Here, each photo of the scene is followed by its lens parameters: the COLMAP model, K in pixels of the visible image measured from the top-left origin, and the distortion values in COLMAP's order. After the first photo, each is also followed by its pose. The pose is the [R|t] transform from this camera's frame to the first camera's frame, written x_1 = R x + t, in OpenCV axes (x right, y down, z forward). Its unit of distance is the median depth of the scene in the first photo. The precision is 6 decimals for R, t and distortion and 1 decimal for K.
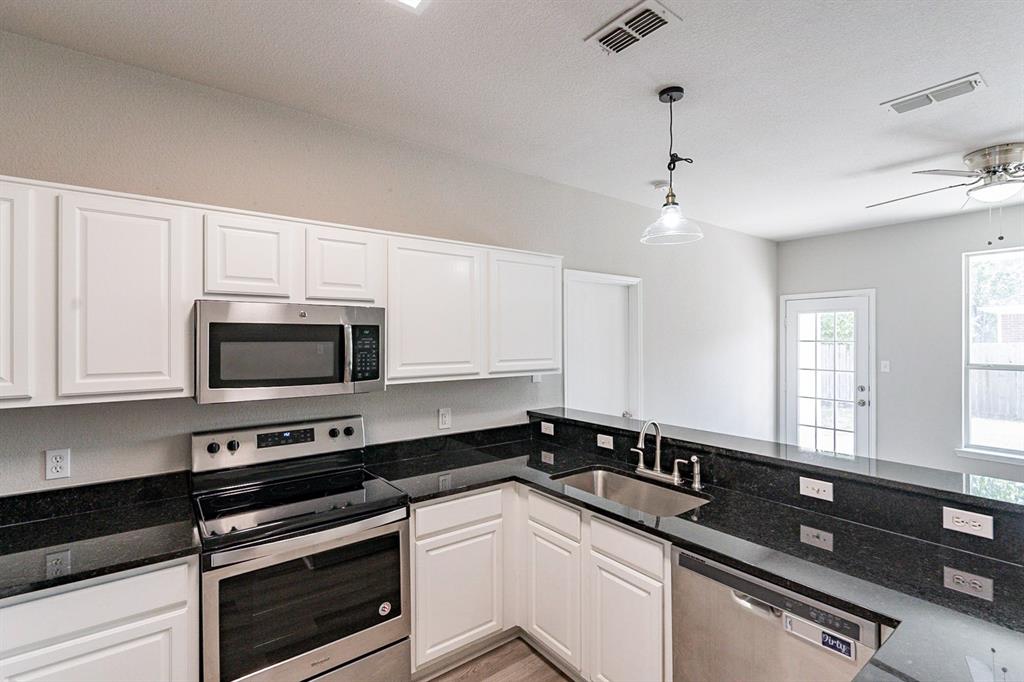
lens RADIAL K [[468.0, 0, 512.0], [0, 468.0, 341.0], [0, 0, 1]] dist [-0.002312, -0.000226]
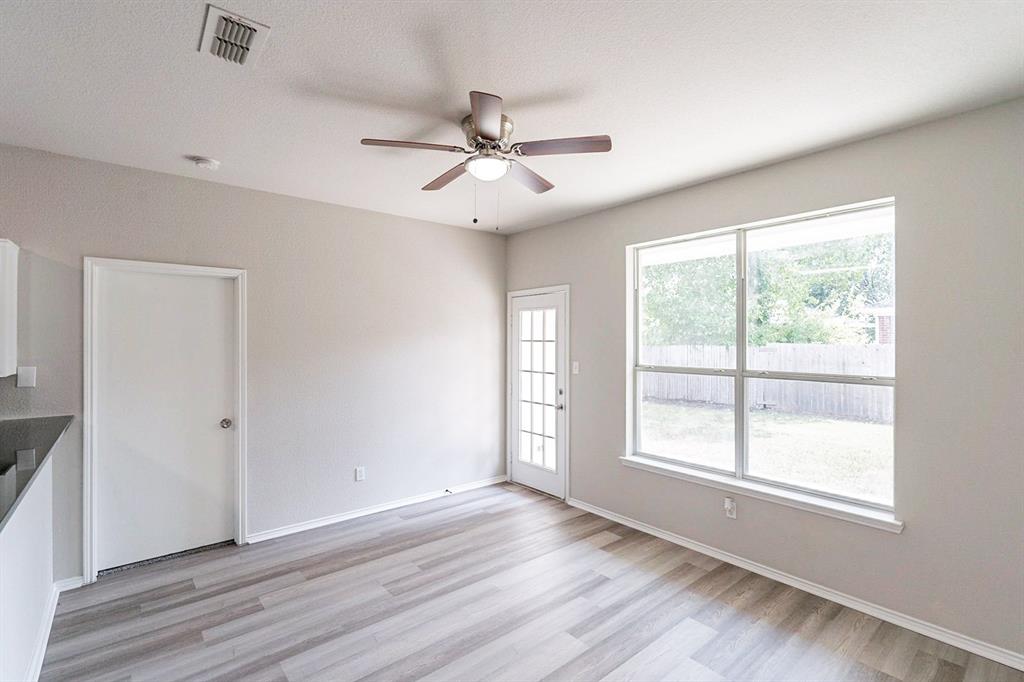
lens RADIAL K [[468.0, 0, 512.0], [0, 468.0, 341.0], [0, 0, 1]] dist [-0.002312, -0.000226]
pose [[0.999061, 0.001415, 0.043305, 1.369745], [-0.001321, 0.999997, -0.002206, 0.006124], [-0.043308, 0.002146, 0.999059, 0.159752]]
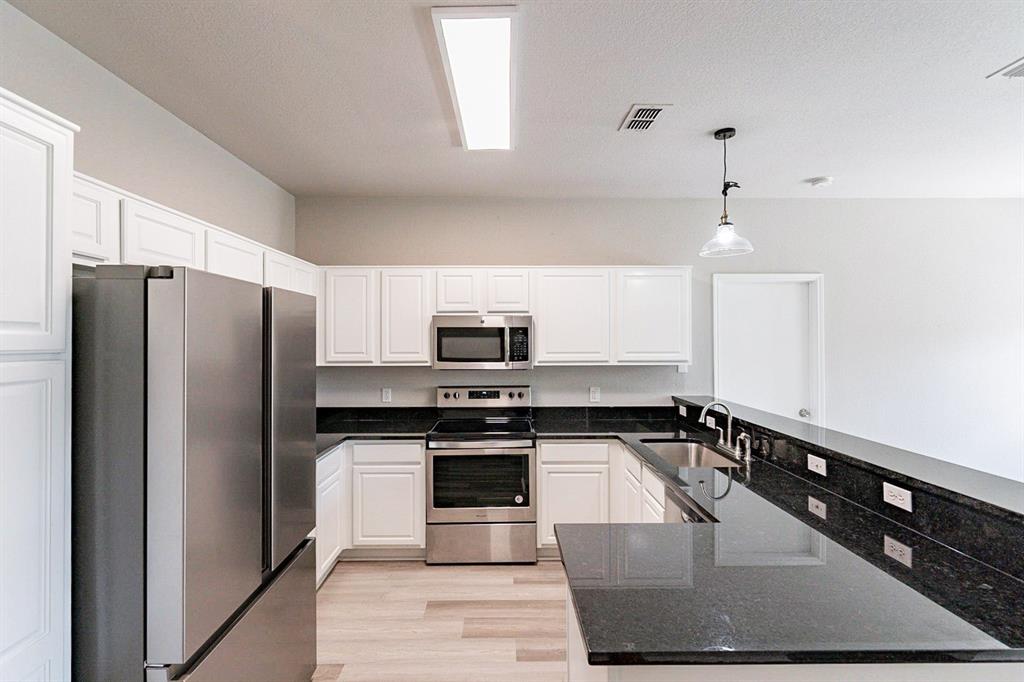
lens RADIAL K [[468.0, 0, 512.0], [0, 468.0, 341.0], [0, 0, 1]] dist [-0.002312, -0.000226]
pose [[0.805709, 0.002198, -0.592308, 0.611101], [-0.001555, 0.999998, 0.001597, 0.010987], [0.592310, -0.000366, 0.805710, -0.305772]]
